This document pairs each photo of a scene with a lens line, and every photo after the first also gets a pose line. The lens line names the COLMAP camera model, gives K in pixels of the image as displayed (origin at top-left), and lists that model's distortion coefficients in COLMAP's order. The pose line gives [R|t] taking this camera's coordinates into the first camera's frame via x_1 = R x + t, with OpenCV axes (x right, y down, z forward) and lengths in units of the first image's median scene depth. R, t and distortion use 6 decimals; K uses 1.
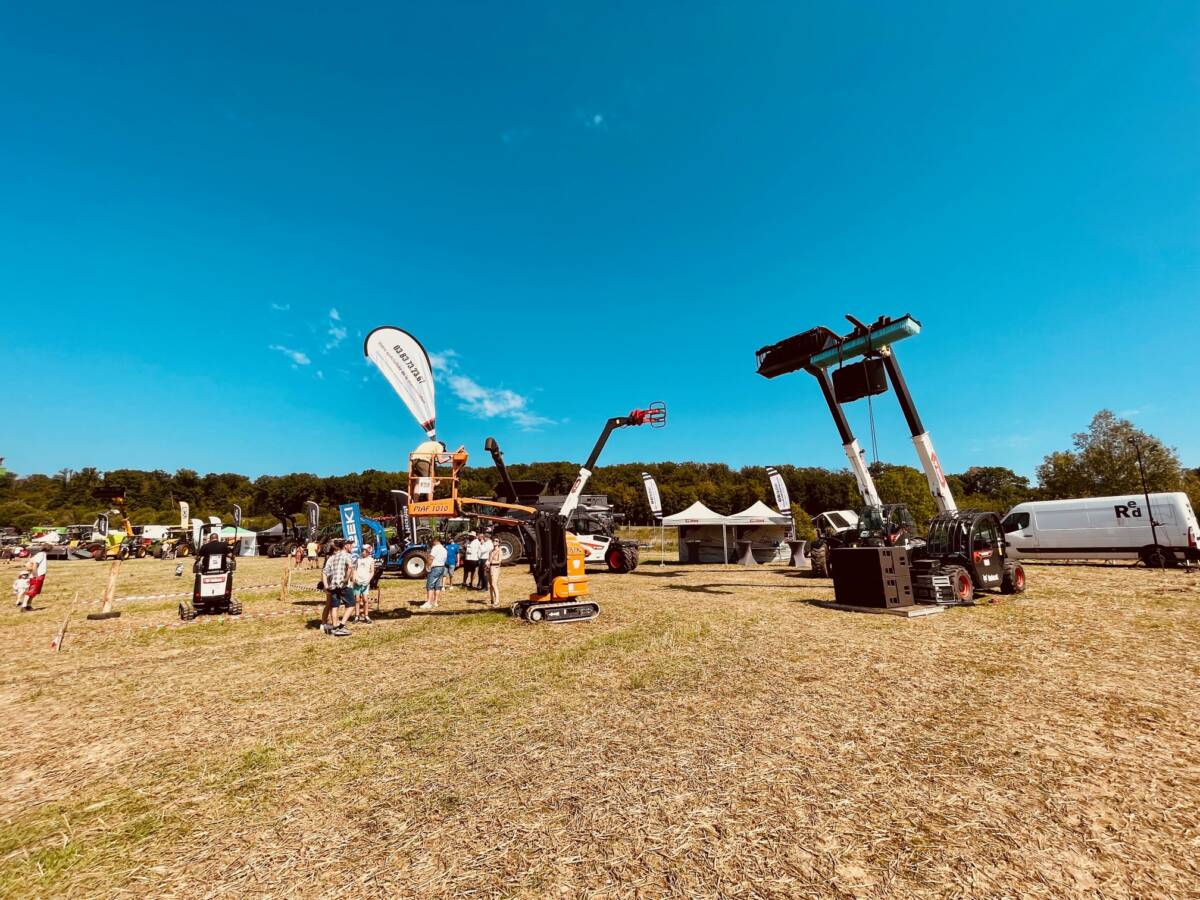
lens RADIAL K [[486.9, 0, 597.9], [0, 486.9, 447.3], [0, 0, 1]] dist [0.002992, -0.000271]
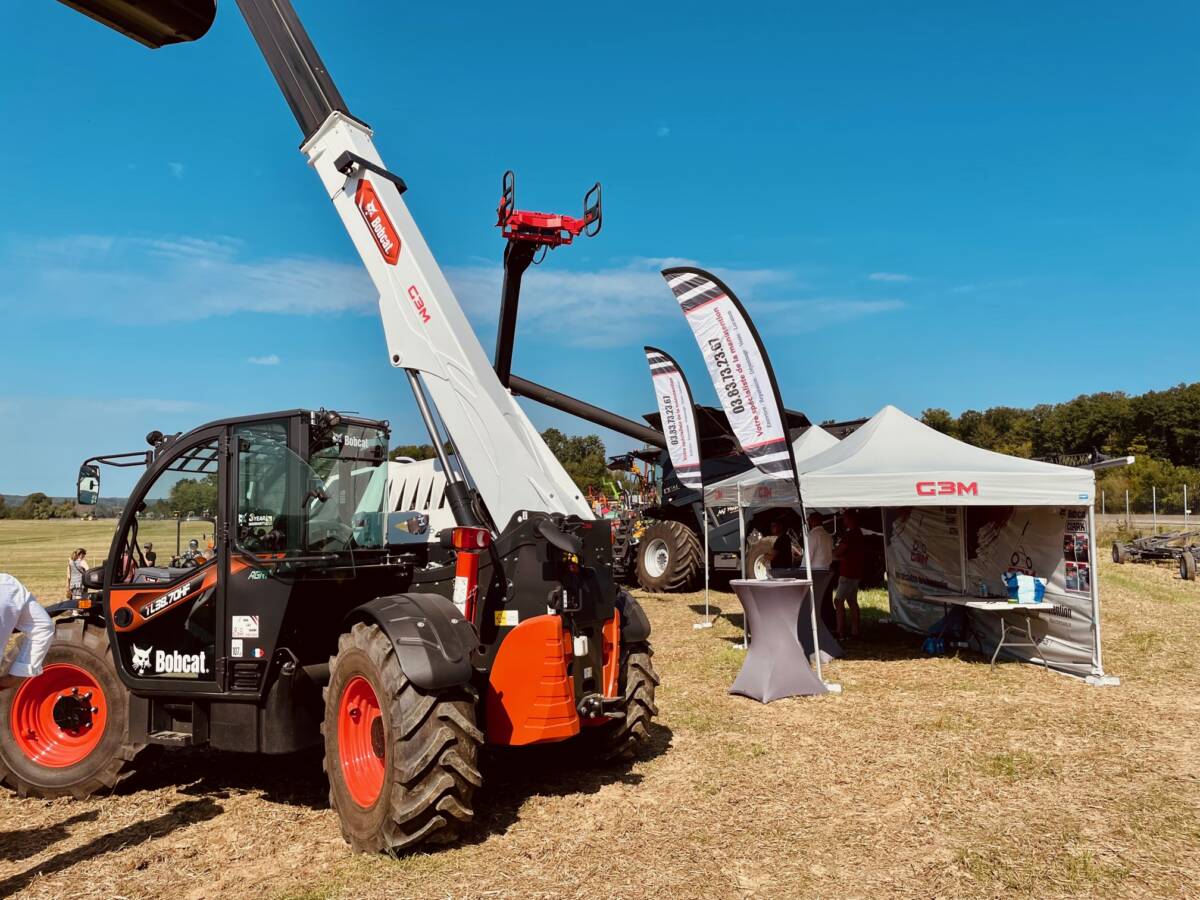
lens RADIAL K [[897.6, 0, 600.0], [0, 897.6, 450.0], [0, 0, 1]] dist [0.098565, -0.138774]
pose [[0.438293, -0.067141, -0.896321, 0.649480], [0.172768, 0.984904, 0.010705, 0.099580], [0.882072, -0.159547, 0.443277, 0.651080]]
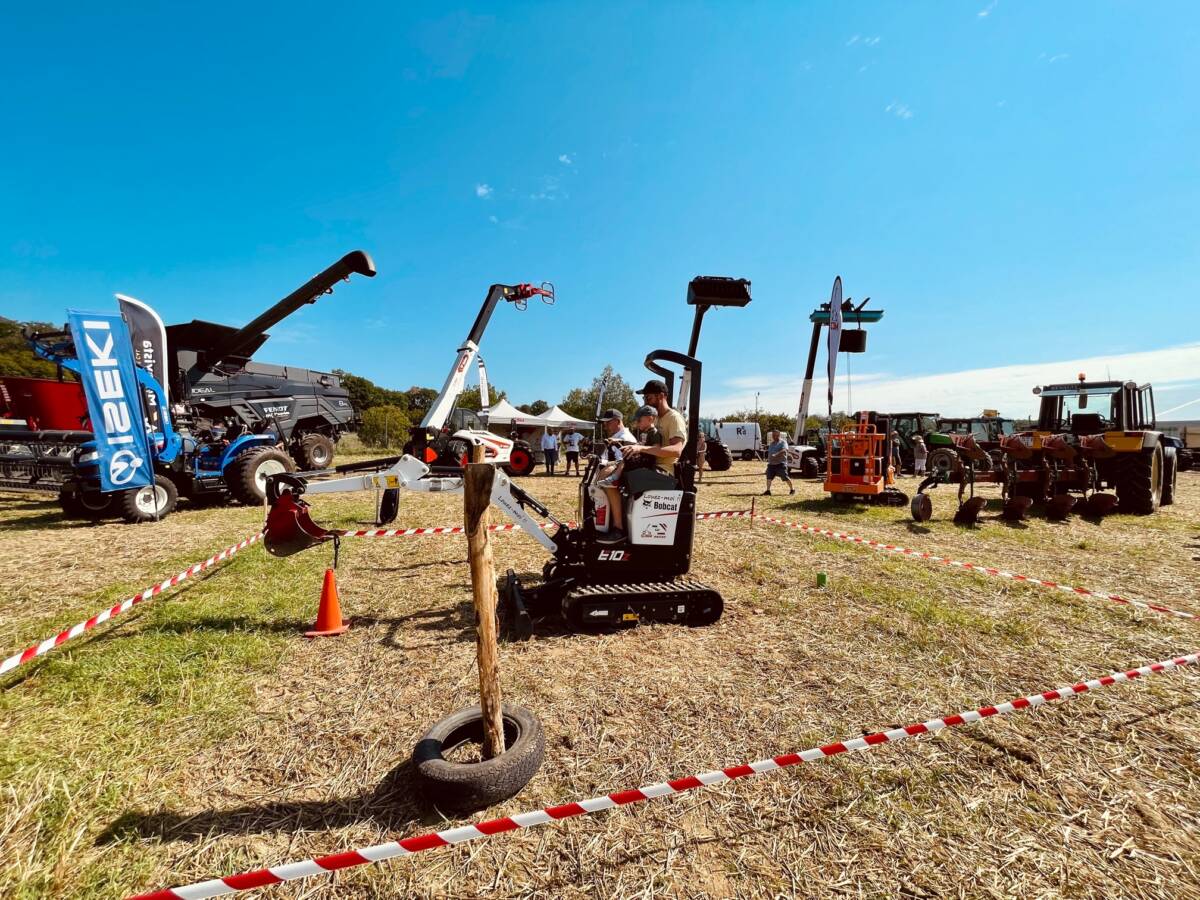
lens RADIAL K [[486.9, 0, 597.9], [0, 486.9, 447.3], [0, 0, 1]] dist [0.002992, -0.000271]
pose [[0.465952, 0.013723, 0.884704, -0.529152], [-0.179161, 0.980631, 0.079148, 0.097190], [-0.866482, -0.195384, 0.459385, 0.415628]]
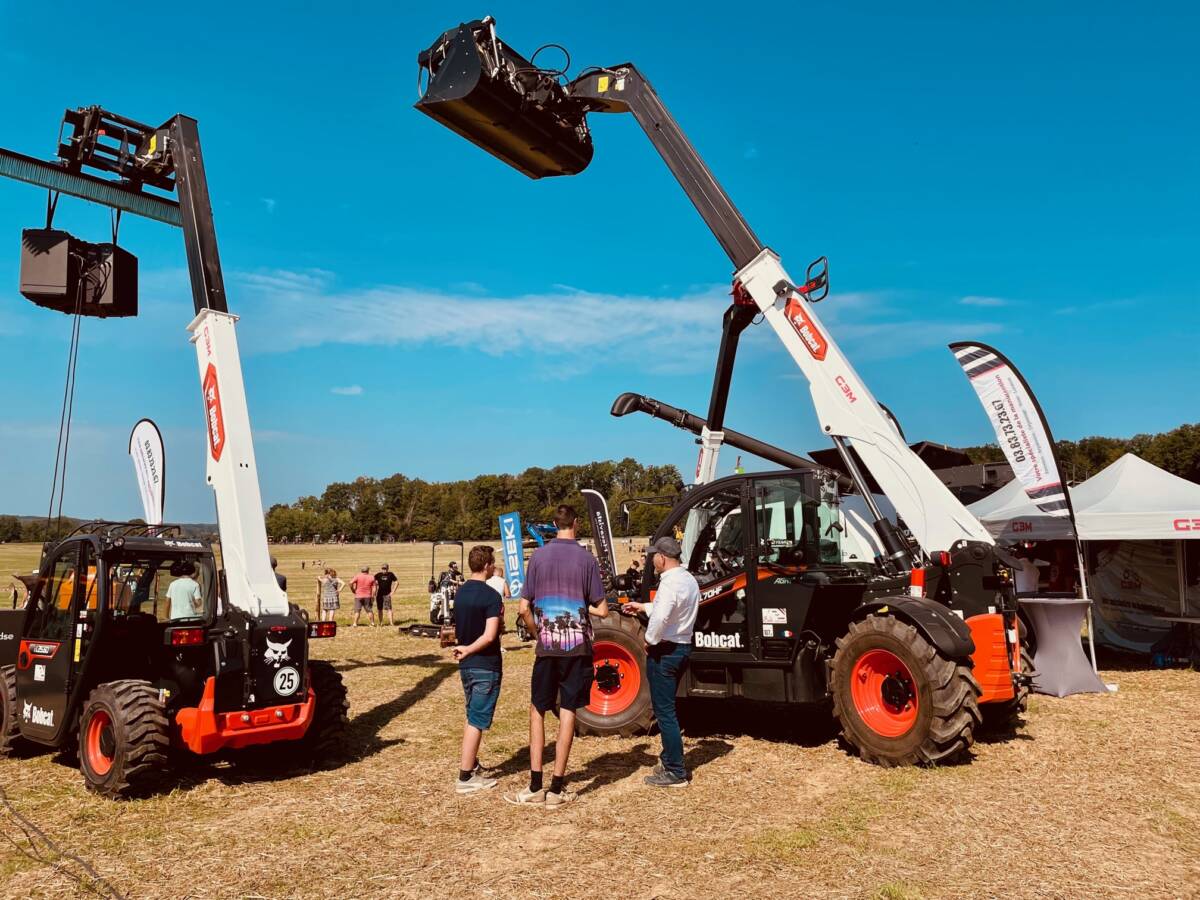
lens RADIAL K [[908.2, 0, 601.5], [0, 908.2, 446.9], [0, 0, 1]] dist [0.105694, -0.143936]
pose [[0.367895, -0.096356, -0.924861, 0.696705], [0.168723, 0.985024, -0.035508, 0.071061], [0.914432, -0.142983, 0.378643, 0.495466]]
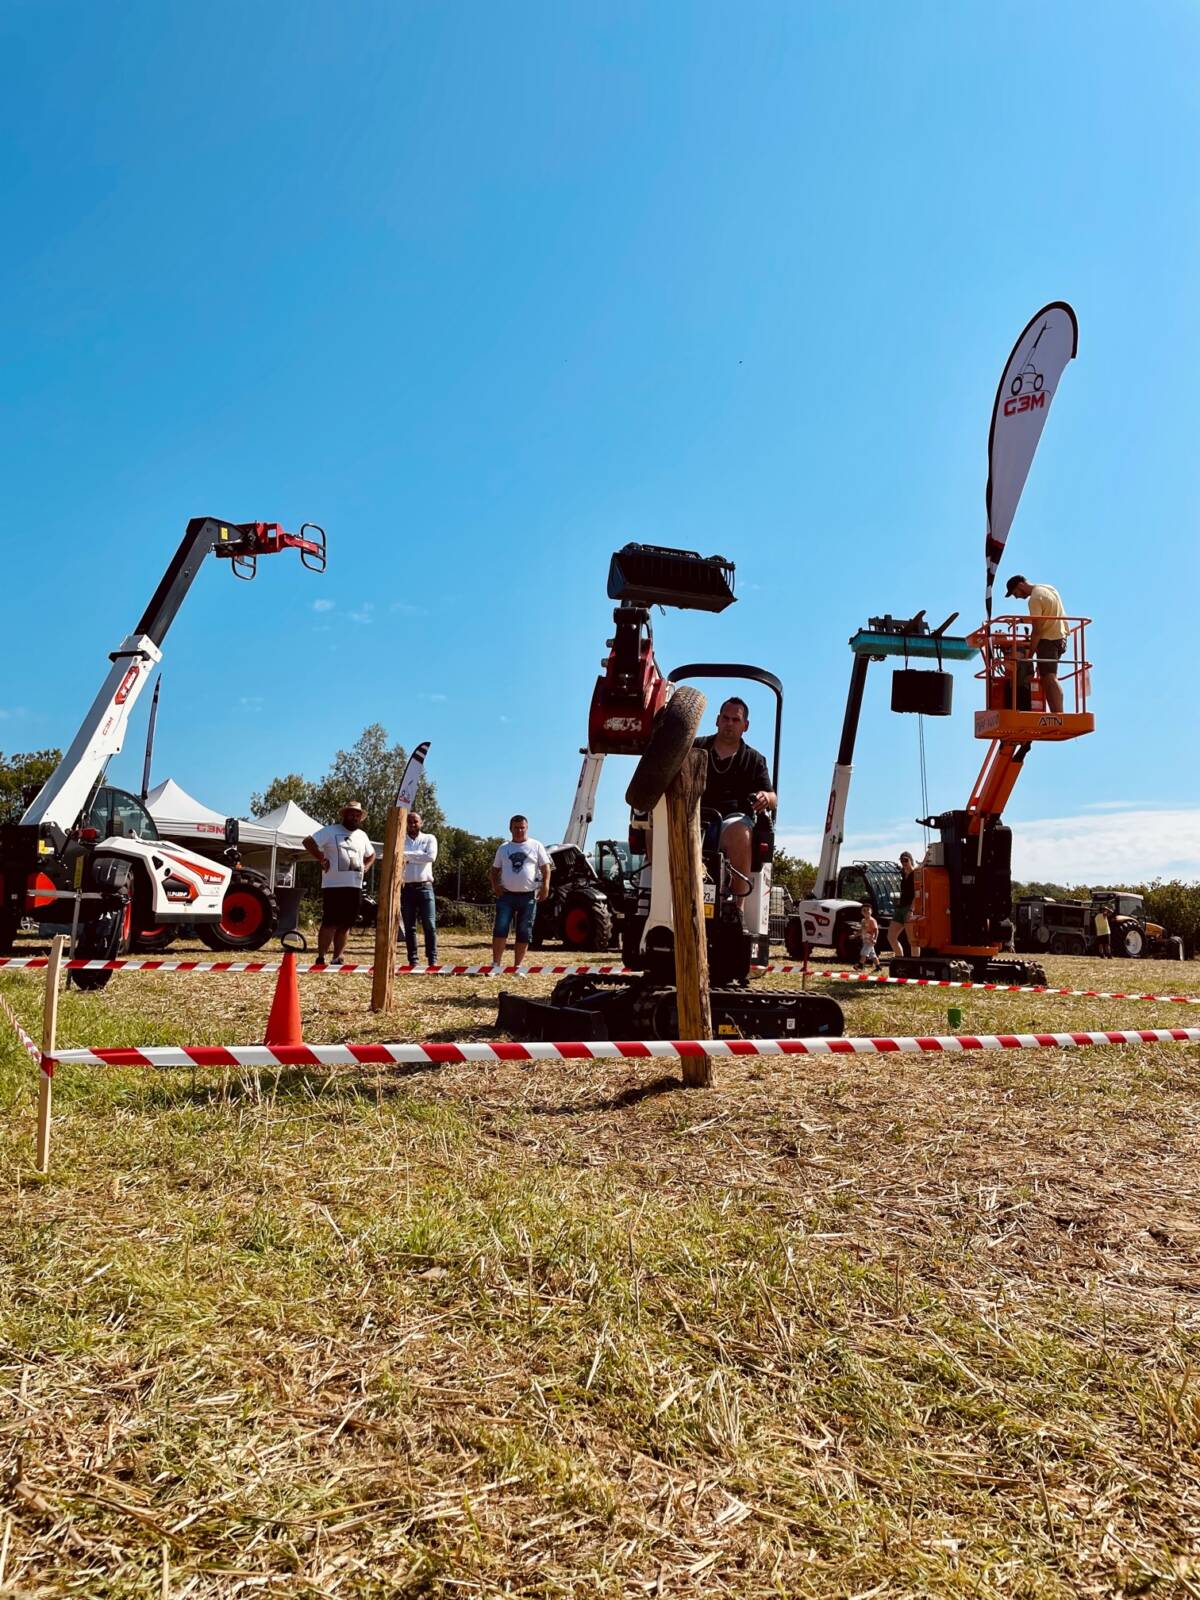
lens RADIAL K [[1196.8, 0, 600.0], [0, 1196.8, 800.0], [0, 0, 1]] dist [0.098565, -0.138774]
pose [[0.240280, 0.130405, 0.961905, -0.644433], [-0.207101, 0.975006, -0.080448, 0.135824], [-0.948354, -0.179881, 0.261281, 0.433108]]
